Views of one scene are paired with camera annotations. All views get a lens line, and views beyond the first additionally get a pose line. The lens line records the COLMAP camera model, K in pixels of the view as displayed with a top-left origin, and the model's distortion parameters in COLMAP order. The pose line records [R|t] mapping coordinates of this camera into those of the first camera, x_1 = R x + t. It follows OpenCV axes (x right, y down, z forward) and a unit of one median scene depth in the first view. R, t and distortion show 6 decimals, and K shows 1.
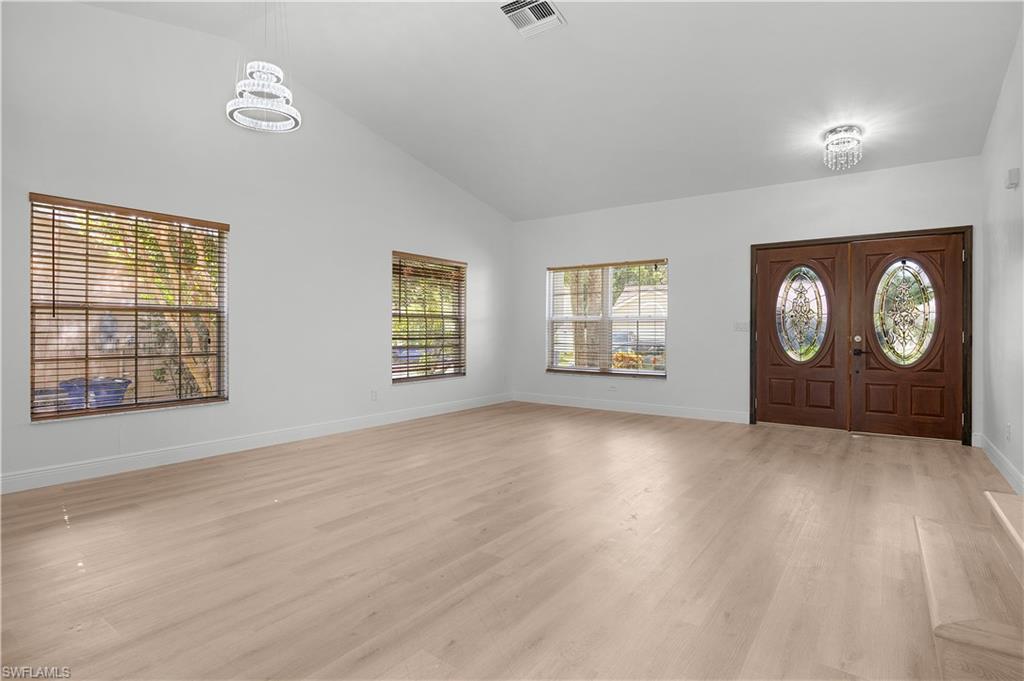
lens RADIAL K [[516.5, 0, 516.8], [0, 516.5, 339.4], [0, 0, 1]] dist [-0.001175, -0.000060]
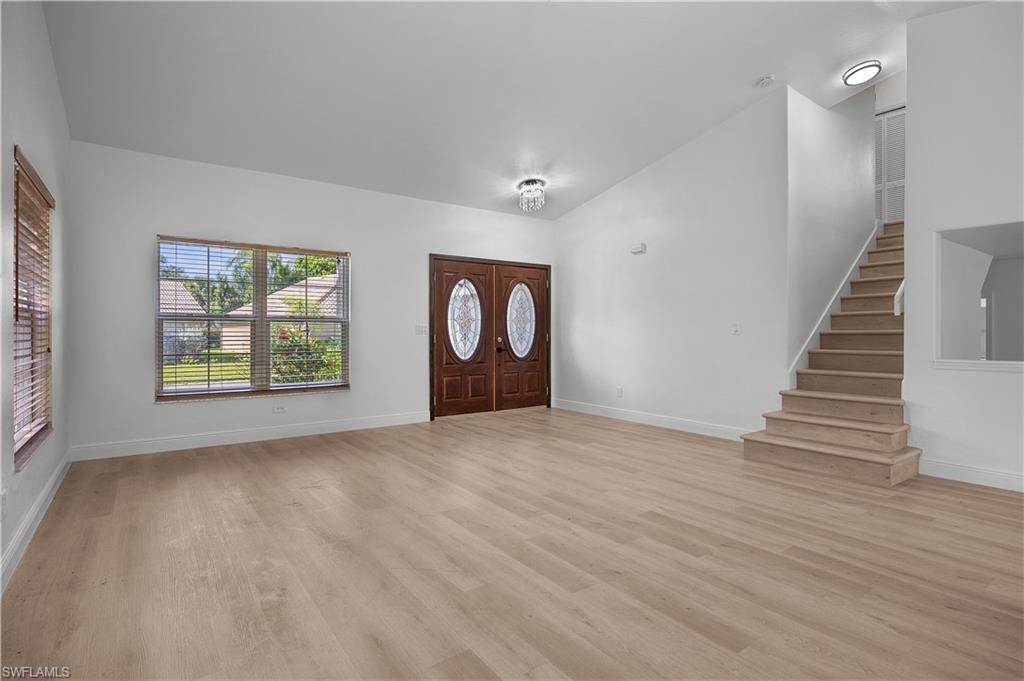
lens RADIAL K [[516.5, 0, 518.8], [0, 516.5, 329.9], [0, 0, 1]] dist [-0.001175, -0.000060]
pose [[0.290624, 0.003917, 0.956829, -0.639009], [0.013023, 0.999883, -0.008049, -0.017052], [-0.956749, 0.014800, 0.290539, 0.631800]]
